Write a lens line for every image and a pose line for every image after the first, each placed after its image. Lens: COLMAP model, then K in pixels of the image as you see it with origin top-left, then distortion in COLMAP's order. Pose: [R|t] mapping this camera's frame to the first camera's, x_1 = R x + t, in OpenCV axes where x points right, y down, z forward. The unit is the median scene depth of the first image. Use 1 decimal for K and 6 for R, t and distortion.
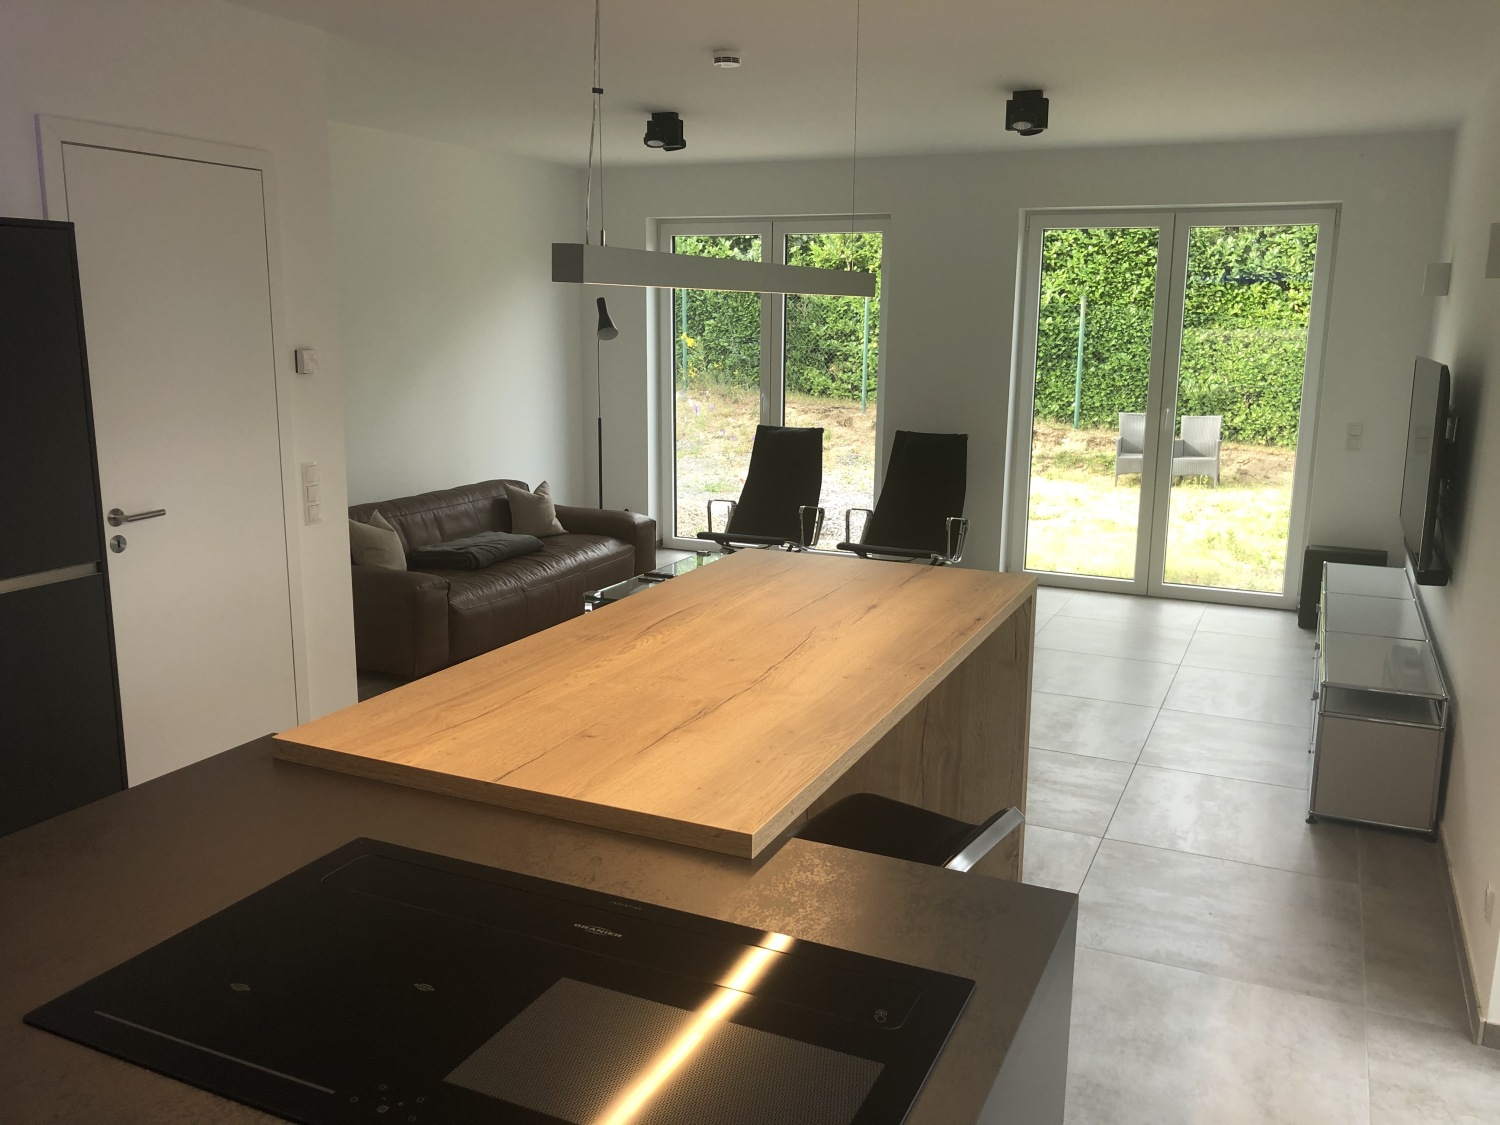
lens RADIAL K [[1211.9, 0, 793.2], [0, 1211.9, 564.3], [0, 0, 1]] dist [0.004837, -0.004493]
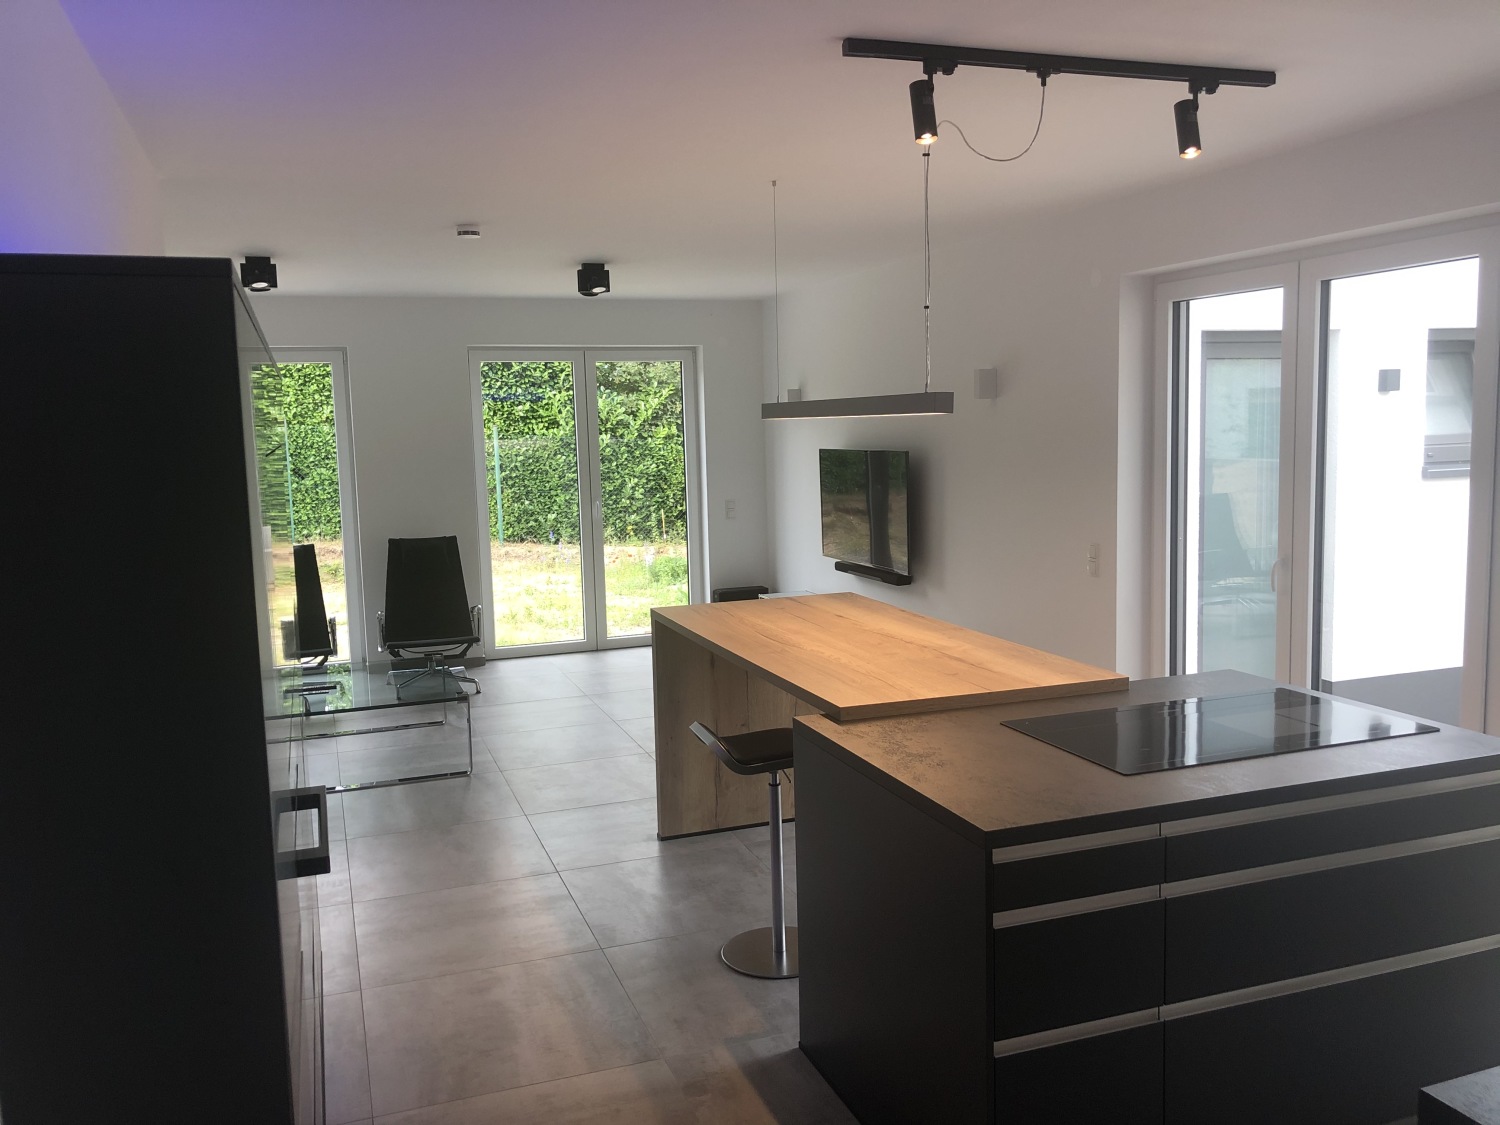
lens RADIAL K [[1211.9, 0, 738.0], [0, 1211.9, 557.8], [0, 0, 1]] dist [0.004837, -0.004493]
pose [[0.730489, -0.103975, 0.674963, -0.188126], [0.170004, 0.984915, -0.032268, -0.001185], [-0.661426, 0.138318, 0.737146, -0.011897]]
